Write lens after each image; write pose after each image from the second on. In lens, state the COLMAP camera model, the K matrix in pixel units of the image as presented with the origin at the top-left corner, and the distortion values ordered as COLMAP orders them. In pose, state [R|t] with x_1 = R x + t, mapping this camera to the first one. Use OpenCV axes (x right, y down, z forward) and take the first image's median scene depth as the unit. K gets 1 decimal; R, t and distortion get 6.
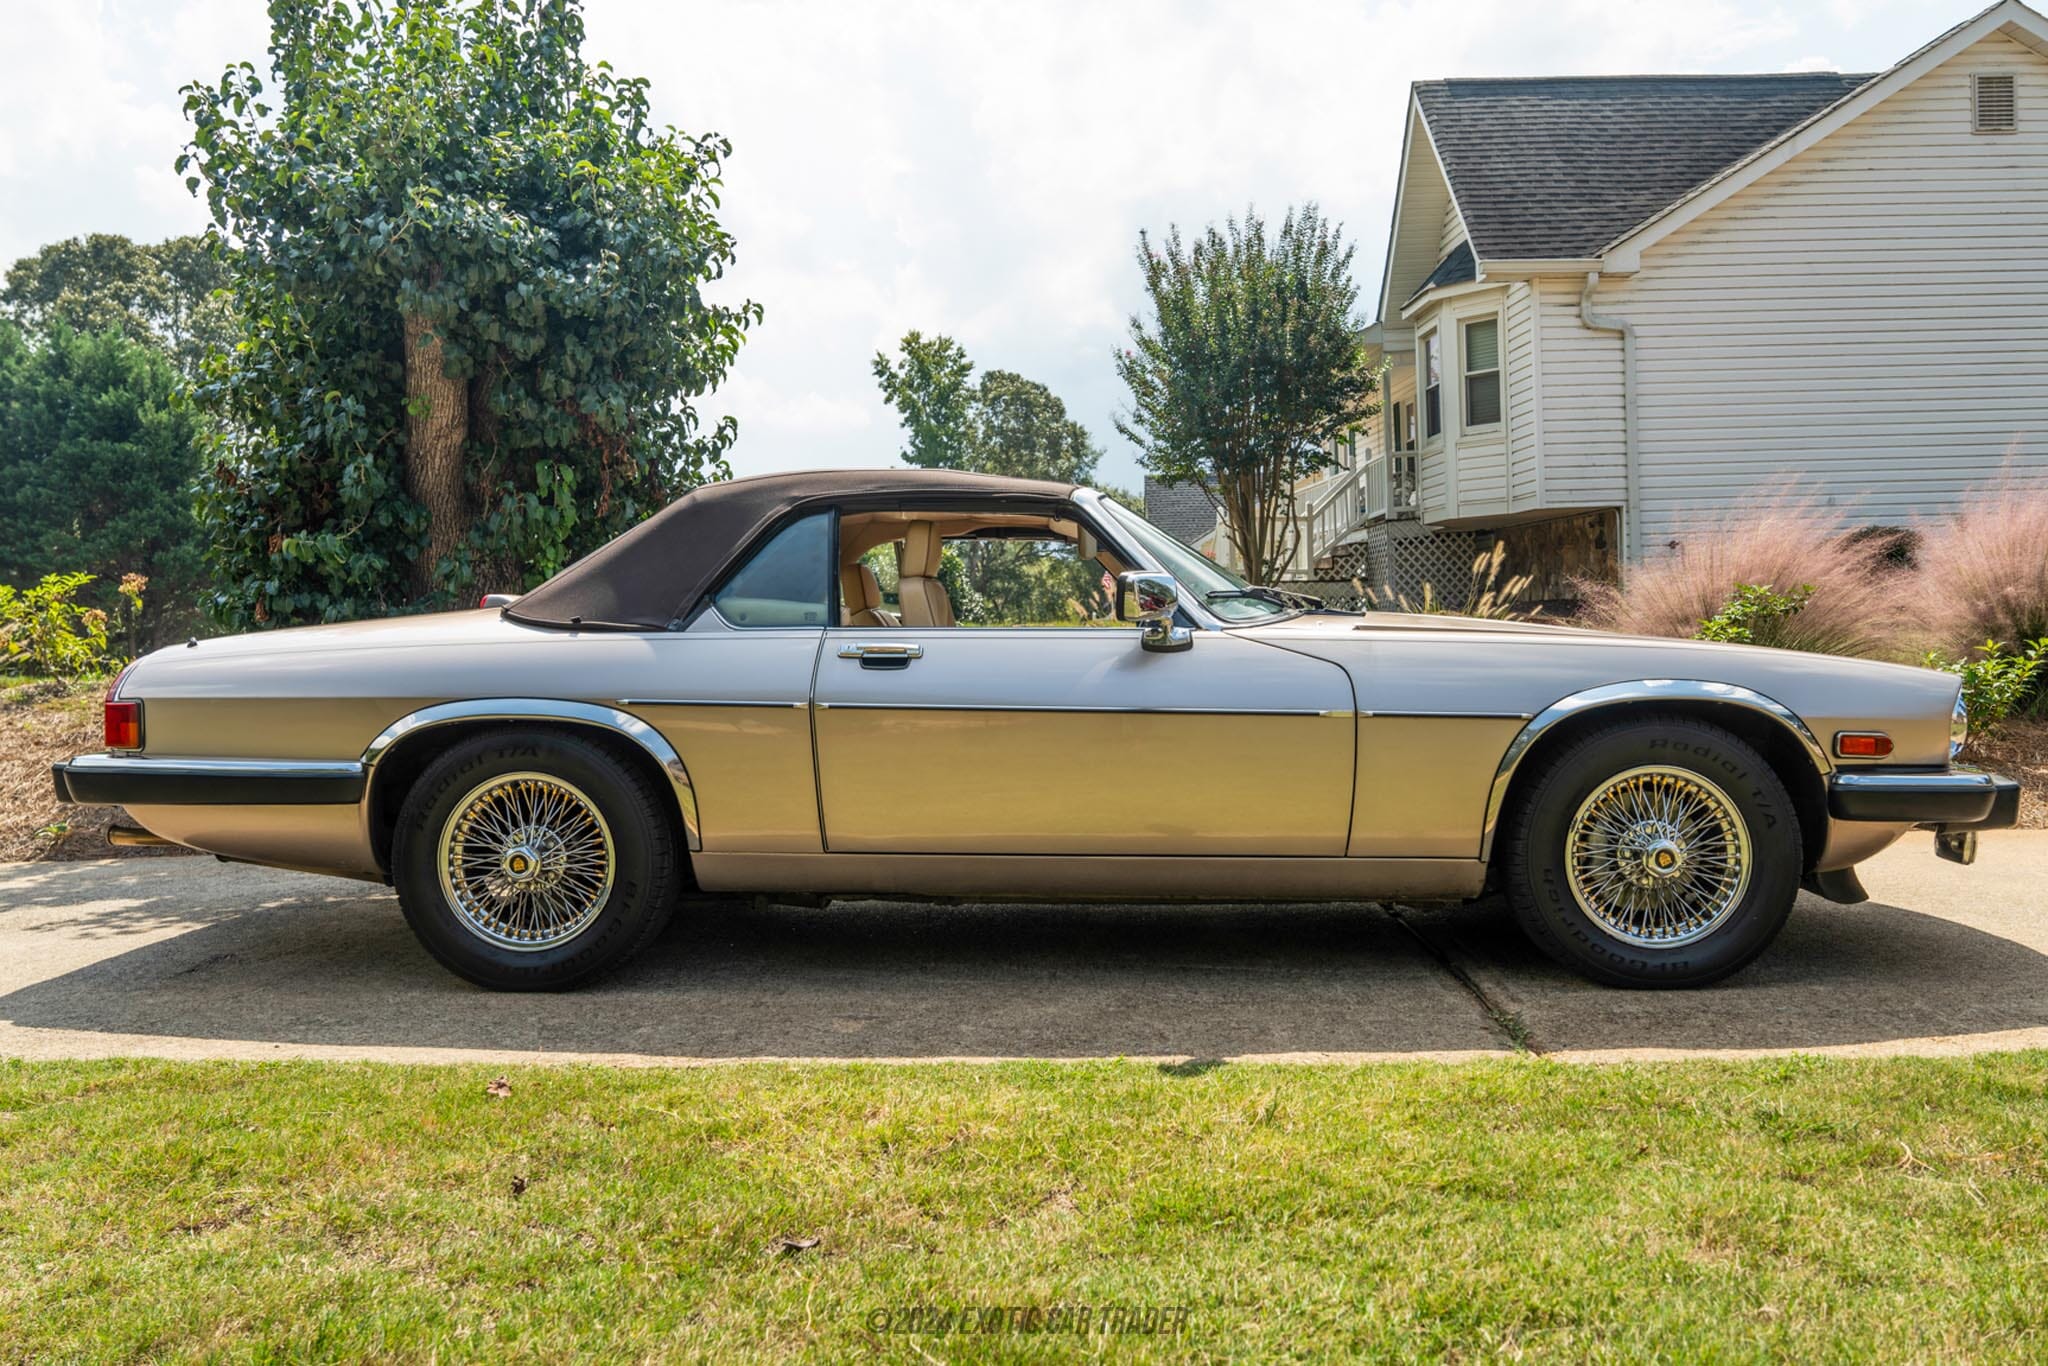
lens RADIAL K [[1565.6, 0, 1024.0], [0, 1565.6, 683.0], [0, 0, 1]] dist [0.002317, -0.004593]
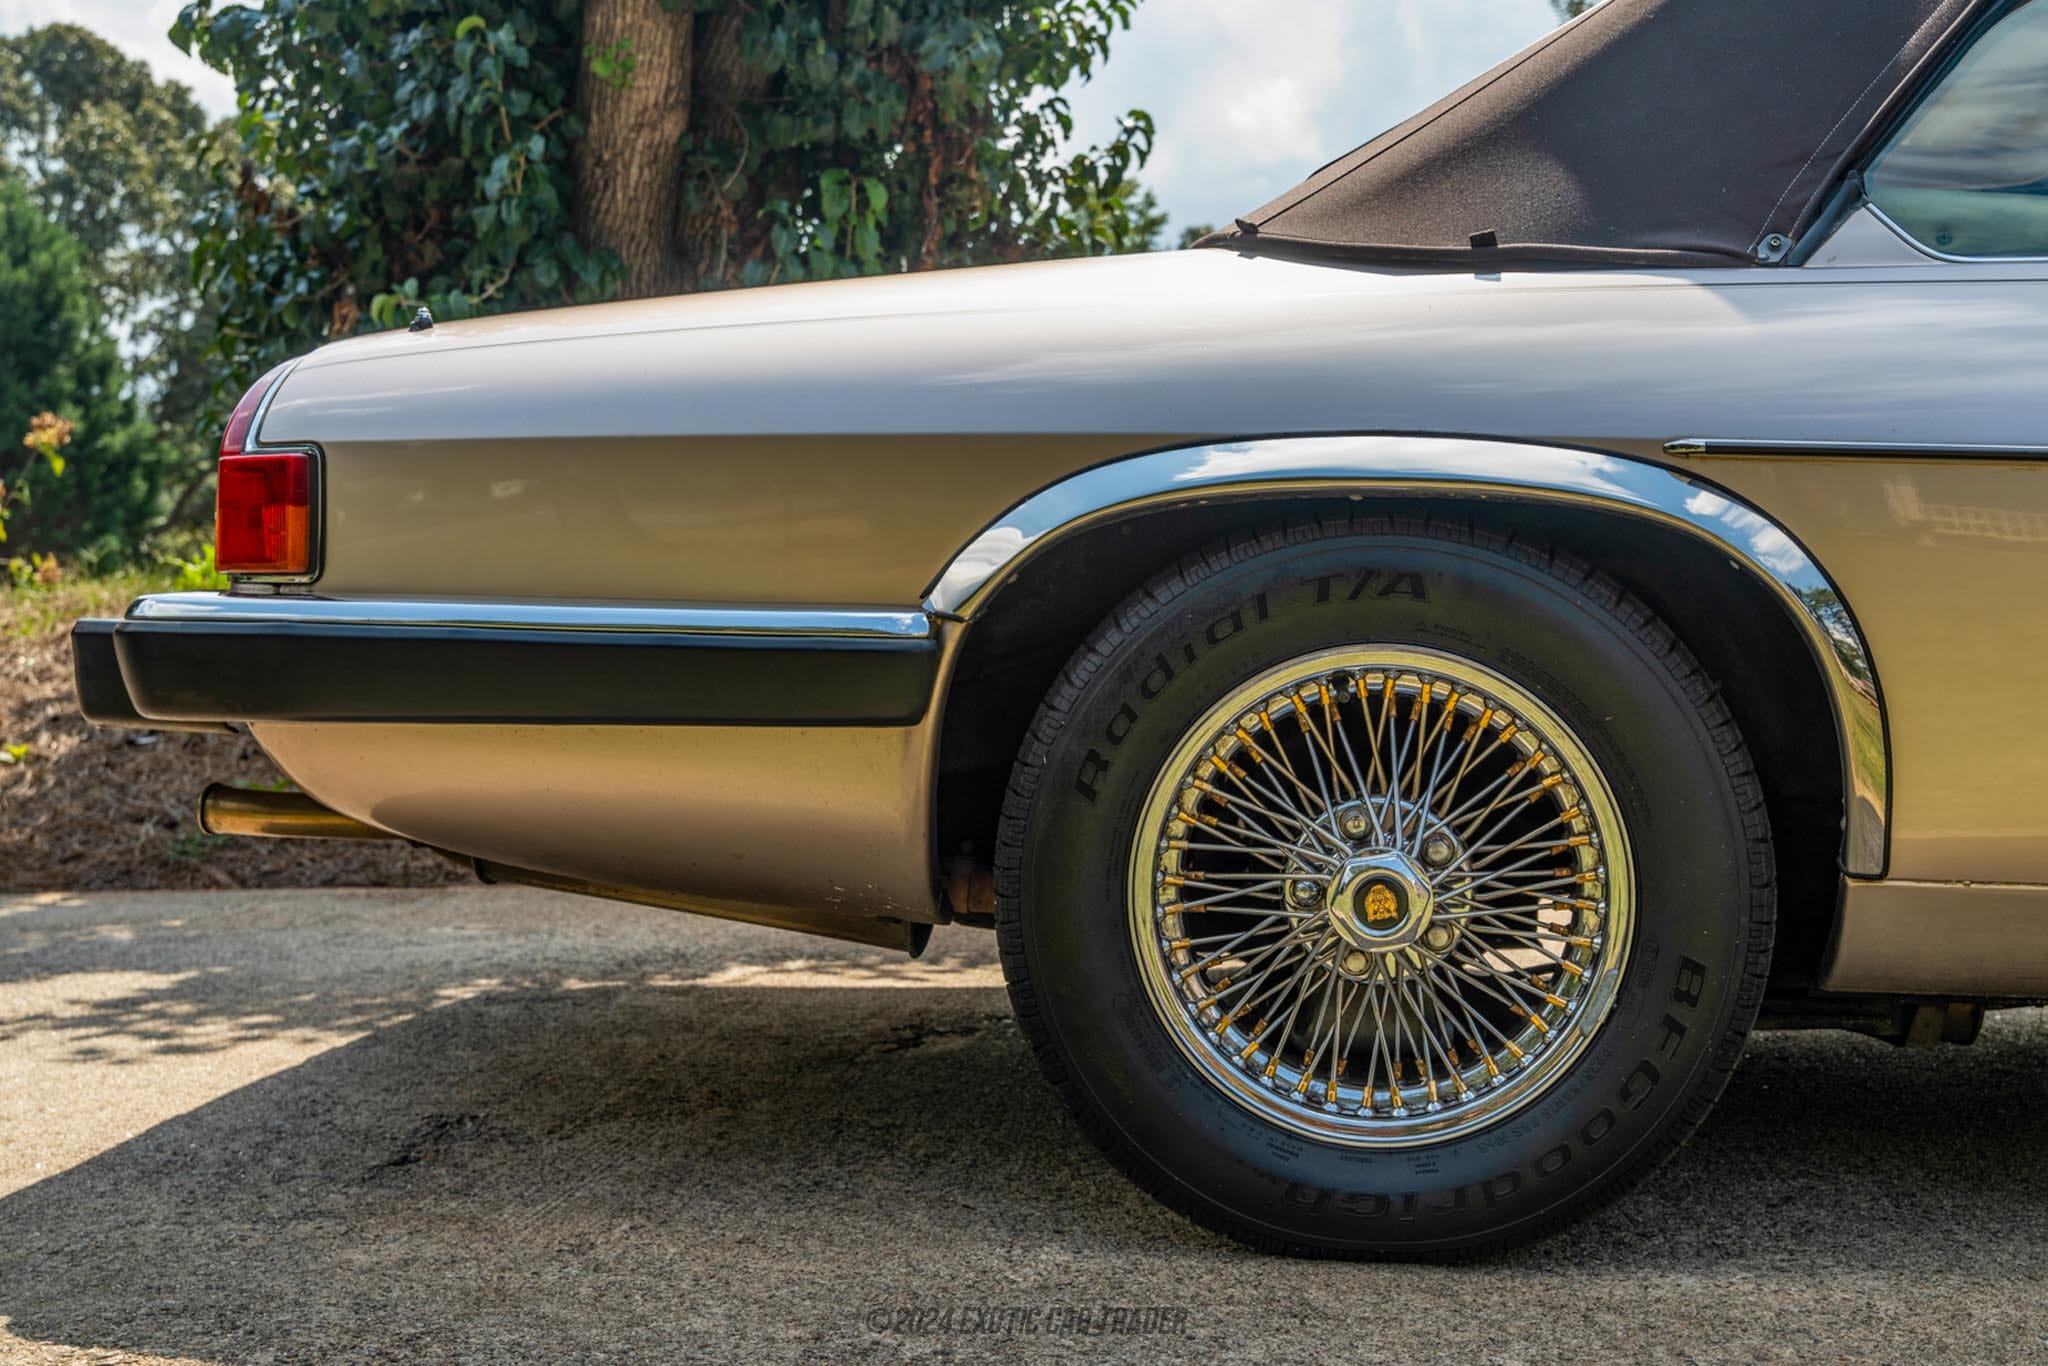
lens RADIAL K [[2202.2, 0, 1024.0], [0, 2202.2, 683.0], [0, 0, 1]] dist [0.004122, -0.015523]
pose [[0.997808, 0.017006, -0.063960, -0.189132], [-0.017389, 0.999834, -0.005429, 0.035685], [0.063857, 0.006529, 0.997938, 0.253319]]
